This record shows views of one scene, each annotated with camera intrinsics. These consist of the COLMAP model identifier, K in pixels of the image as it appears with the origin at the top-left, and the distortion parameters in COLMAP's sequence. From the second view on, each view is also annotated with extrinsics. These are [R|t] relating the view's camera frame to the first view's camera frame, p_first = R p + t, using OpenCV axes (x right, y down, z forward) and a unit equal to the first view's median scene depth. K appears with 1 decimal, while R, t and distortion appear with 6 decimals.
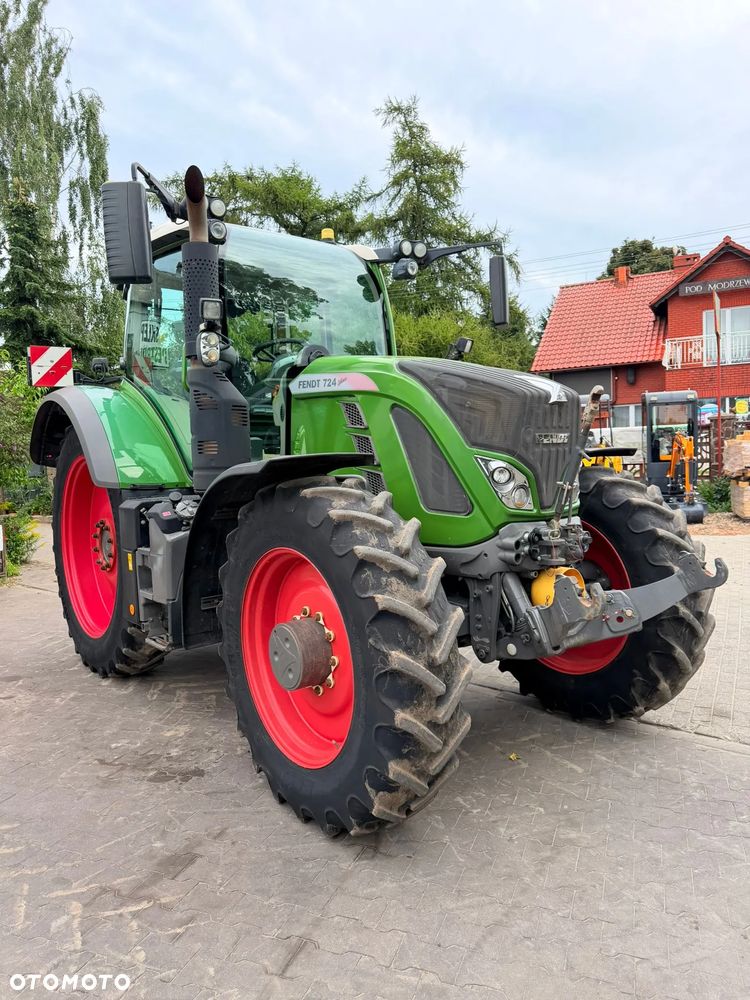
lens RADIAL K [[707.5, 0, 377.7], [0, 707.5, 500.8], [0, 0, 1]] dist [0.041637, -0.054407]
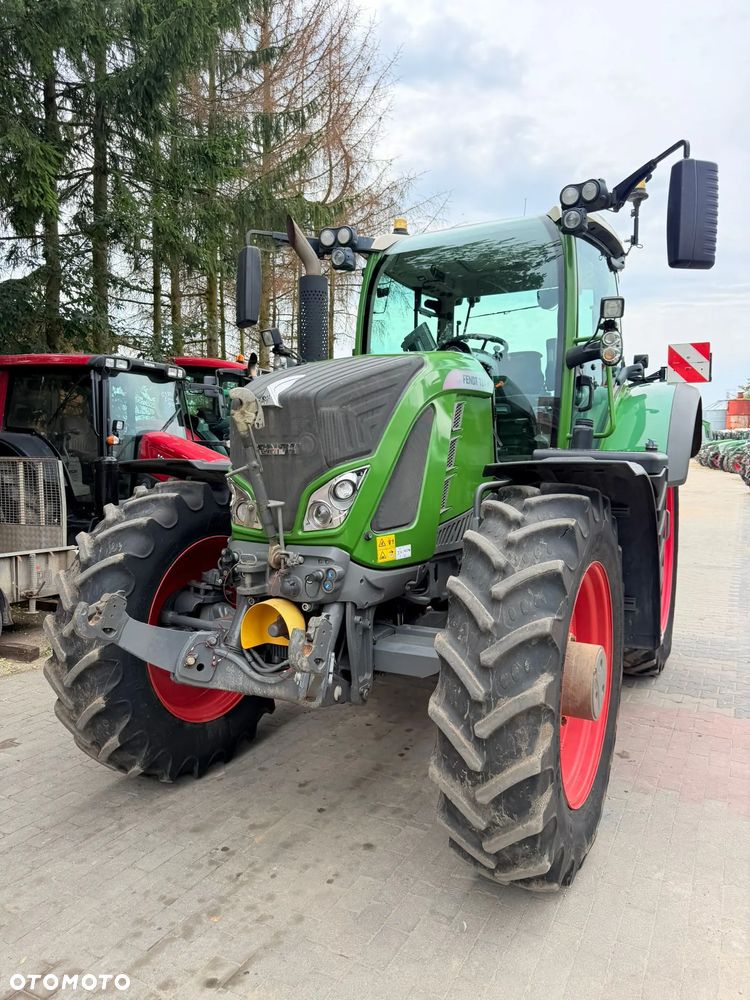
lens RADIAL K [[707.5, 0, 370.1], [0, 707.5, 500.9], [0, 0, 1]] dist [0.041637, -0.054407]
pose [[0.404942, 0.079251, -0.910901, 0.889189], [-0.062811, 0.996294, 0.058758, -0.069004], [0.912182, 0.033421, 0.408420, 0.629435]]
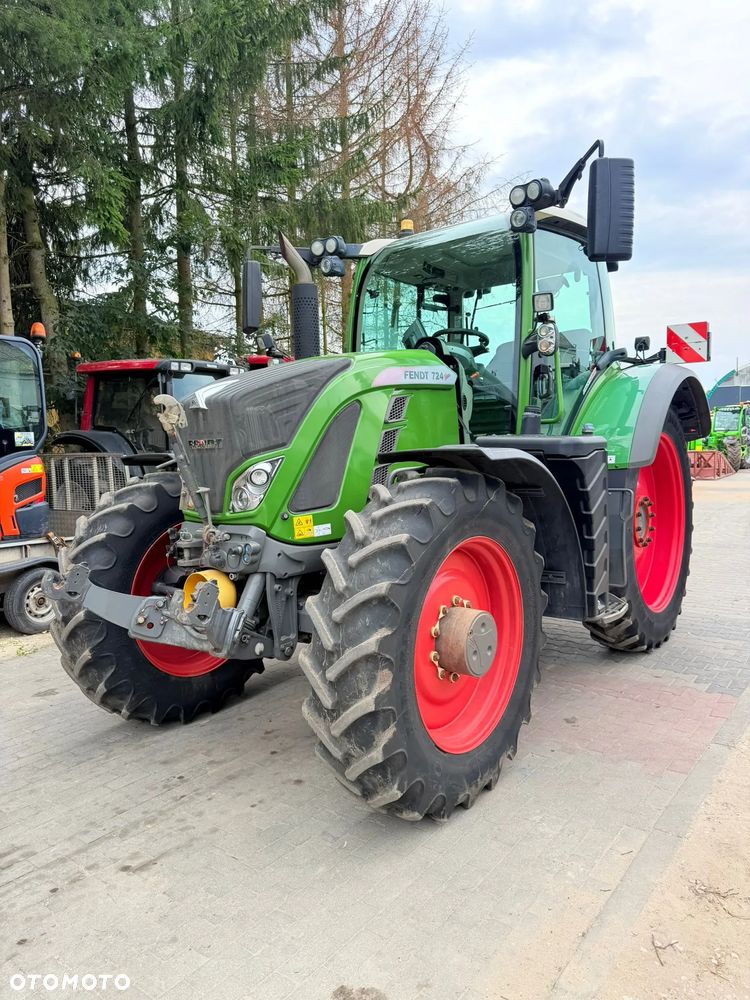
lens RADIAL K [[707.5, 0, 370.6], [0, 707.5, 498.8], [0, 0, 1]] dist [0.041637, -0.054407]
pose [[0.248506, 0.089396, -0.964496, 1.070268], [-0.035893, 0.995898, 0.083059, -0.085257], [0.967965, 0.013978, 0.250696, 0.808672]]
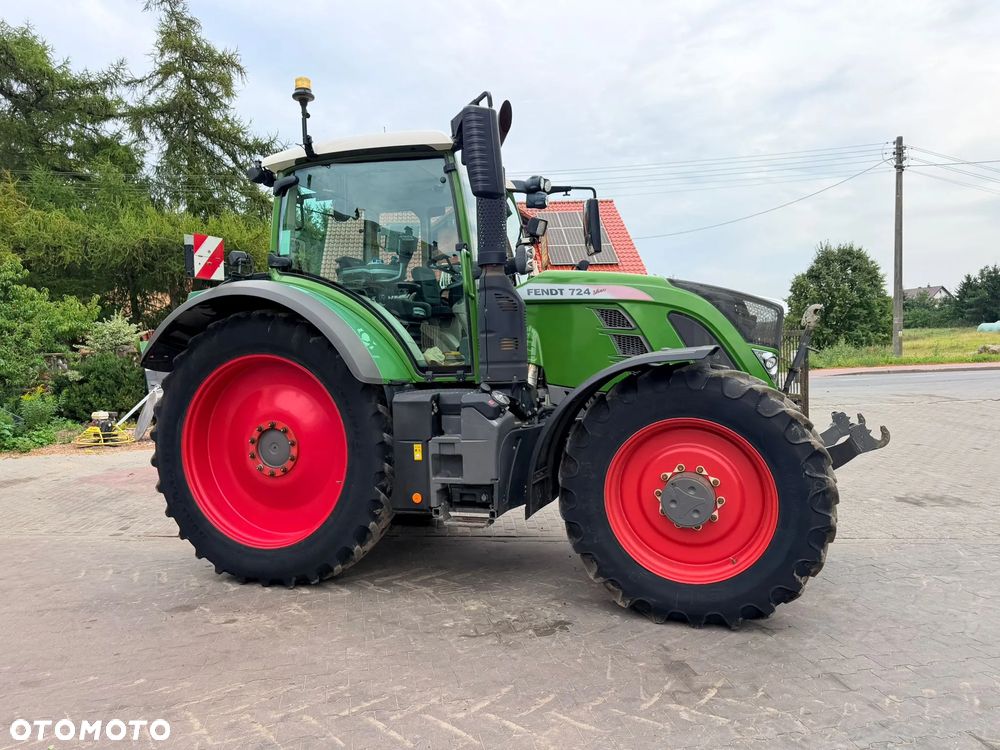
lens RADIAL K [[707.5, 0, 495.7], [0, 707.5, 373.2], [0, 0, 1]] dist [0.041637, -0.054407]
pose [[0.843244, -0.010507, 0.537428, -0.872126], [0.040370, 0.998223, -0.043827, 0.021062], [-0.536013, 0.058653, 0.842170, 0.057470]]
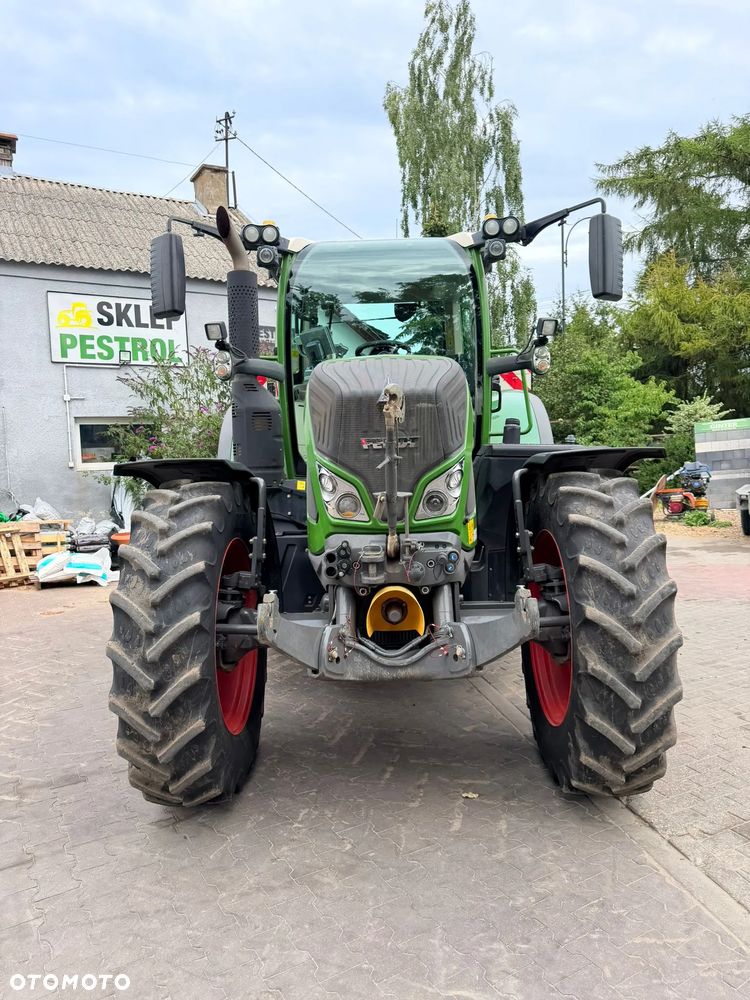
lens RADIAL K [[707.5, 0, 378.3], [0, 707.5, 498.0], [0, 0, 1]] dist [0.041637, -0.054407]
pose [[0.782414, 0.042135, -0.621331, 0.655226], [-0.033040, 0.999112, 0.026147, -0.034509], [0.621881, 0.000071, 0.783112, 0.244170]]
